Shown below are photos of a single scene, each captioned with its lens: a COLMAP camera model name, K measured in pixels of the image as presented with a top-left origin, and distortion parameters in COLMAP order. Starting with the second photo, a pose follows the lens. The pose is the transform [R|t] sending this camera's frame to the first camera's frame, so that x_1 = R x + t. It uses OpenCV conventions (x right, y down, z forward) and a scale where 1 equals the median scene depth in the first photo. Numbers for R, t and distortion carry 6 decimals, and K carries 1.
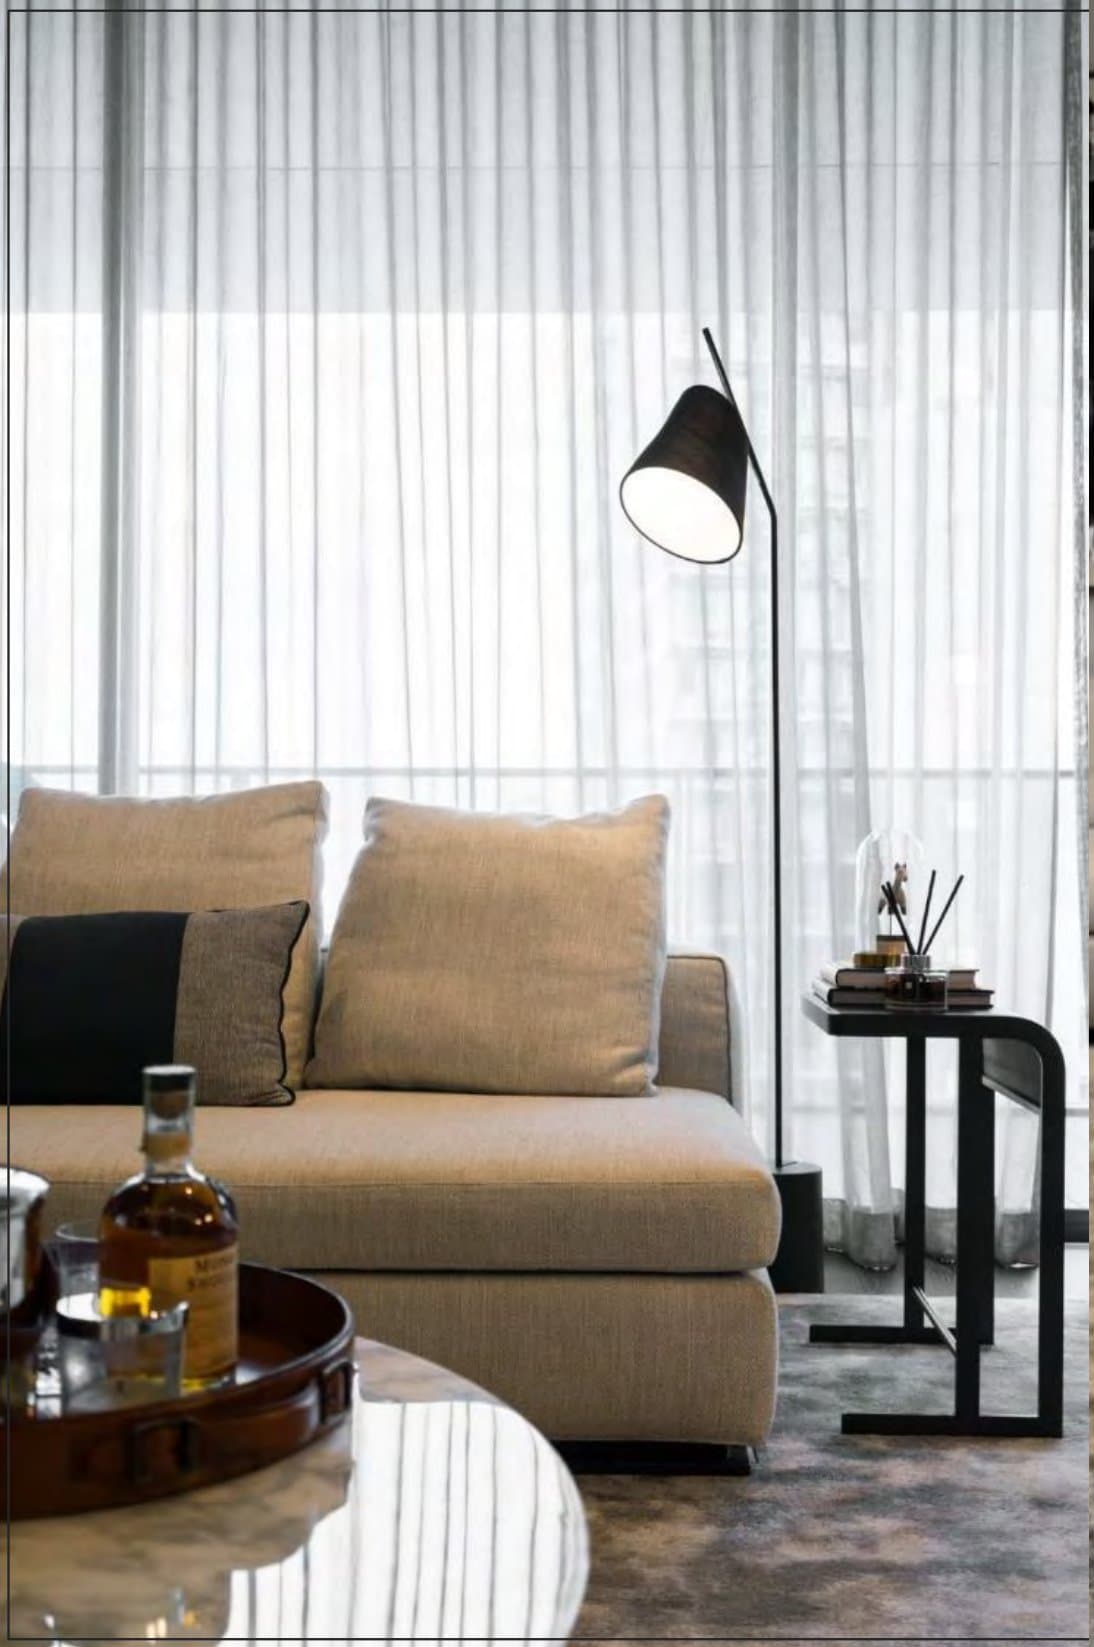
lens RADIAL K [[1863.9, 0, 549.4], [0, 1863.9, 827.9], [0, 0, 1]] dist [-0.007651, 0.000000]
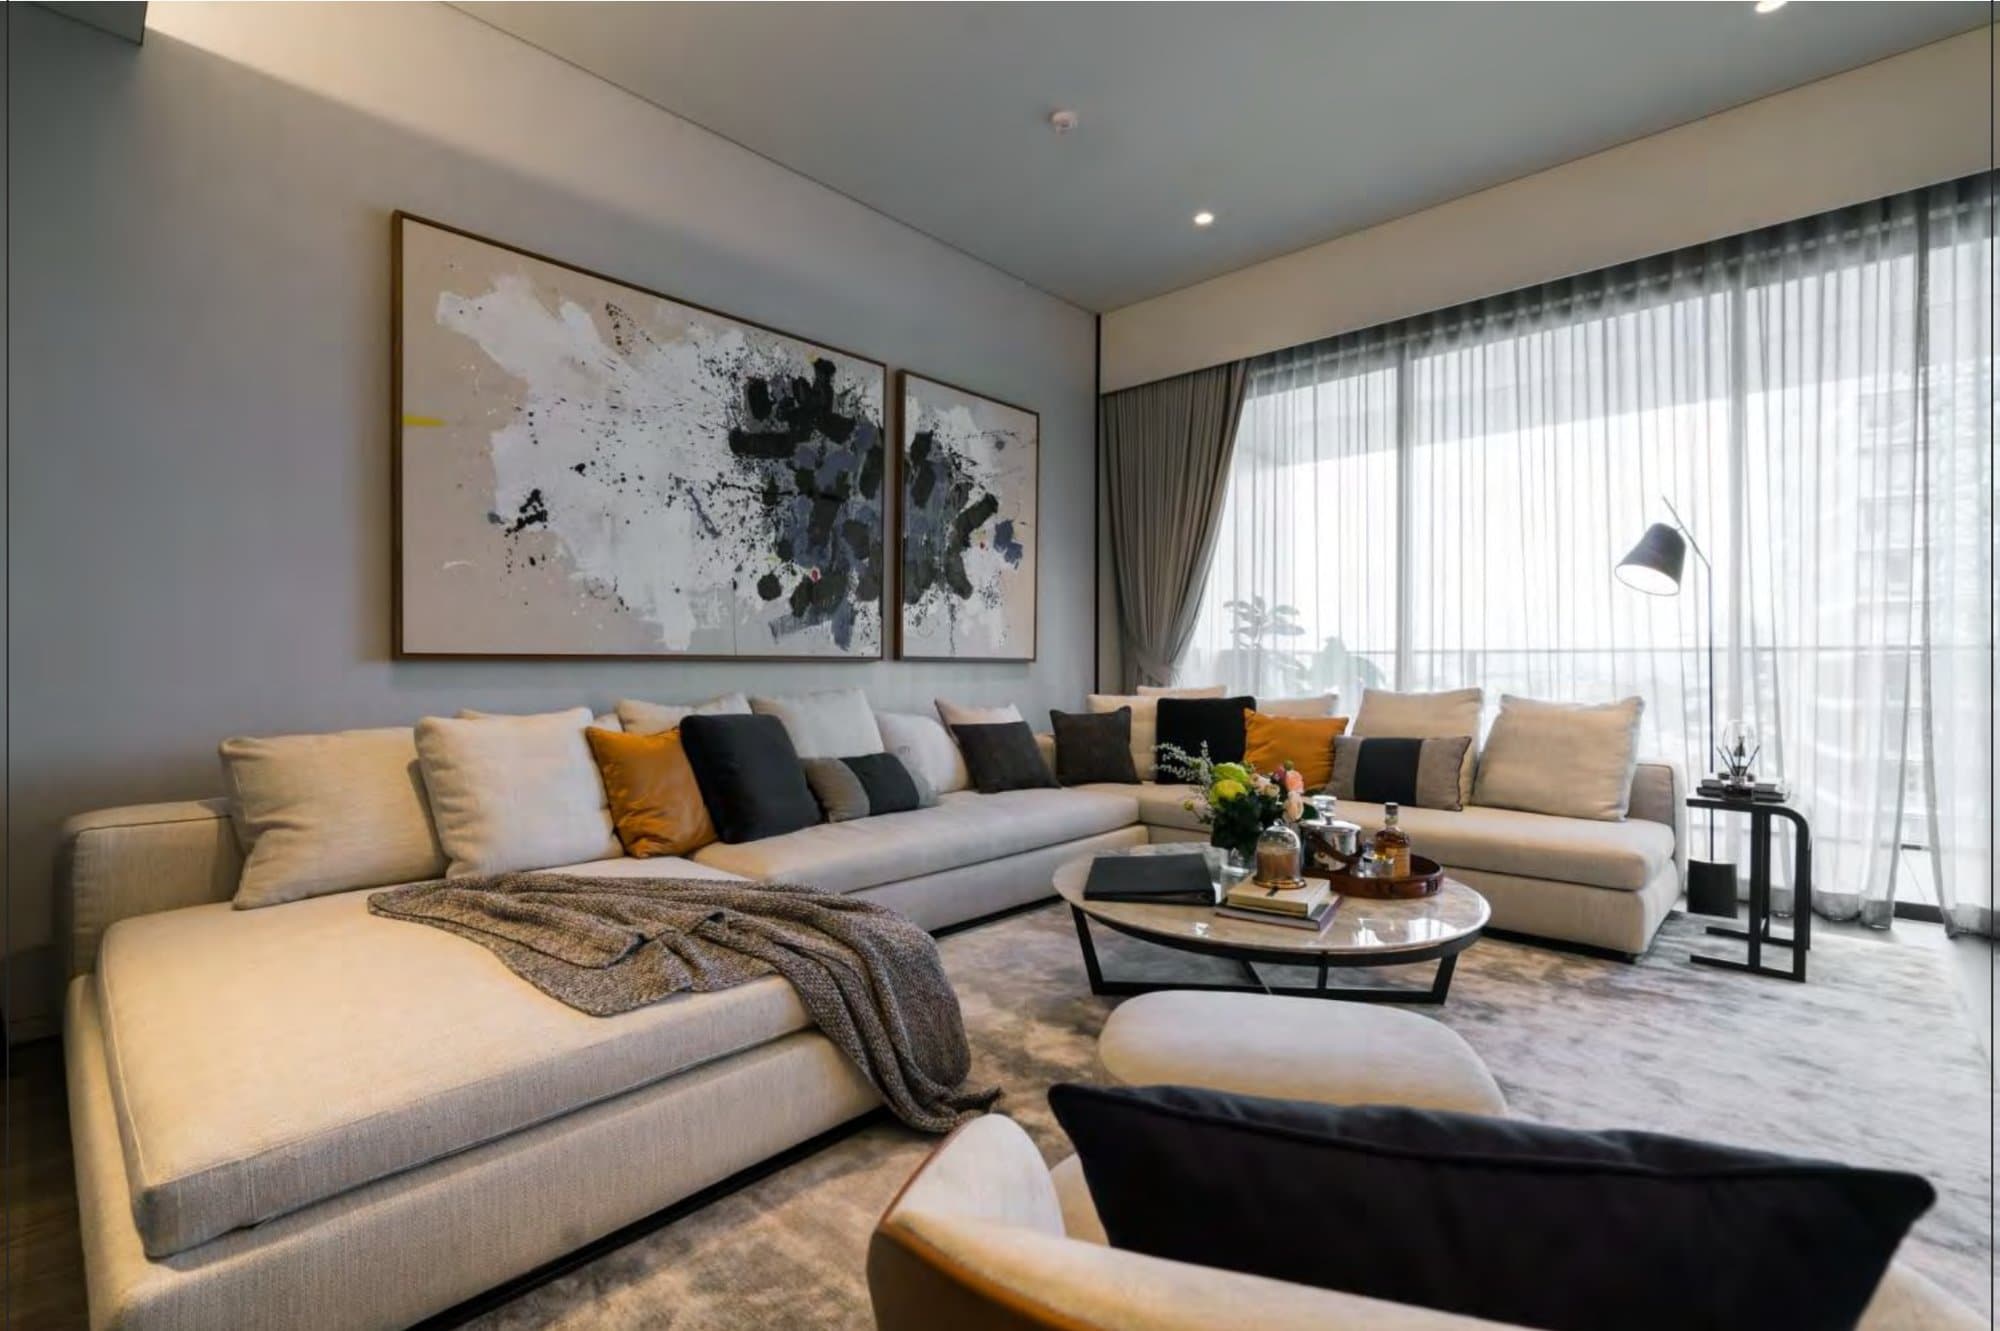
lens RADIAL K [[910.7, 0, 1005.9], [0, 910.7, 659.5], [0, 0, 1]] dist [-0.003485, -0.000182]
pose [[0.791096, 0.002094, -0.611688, 0.147674], [0.004482, 0.999947, 0.009219, -0.089791], [0.611676, -0.010035, 0.791045, -0.471389]]
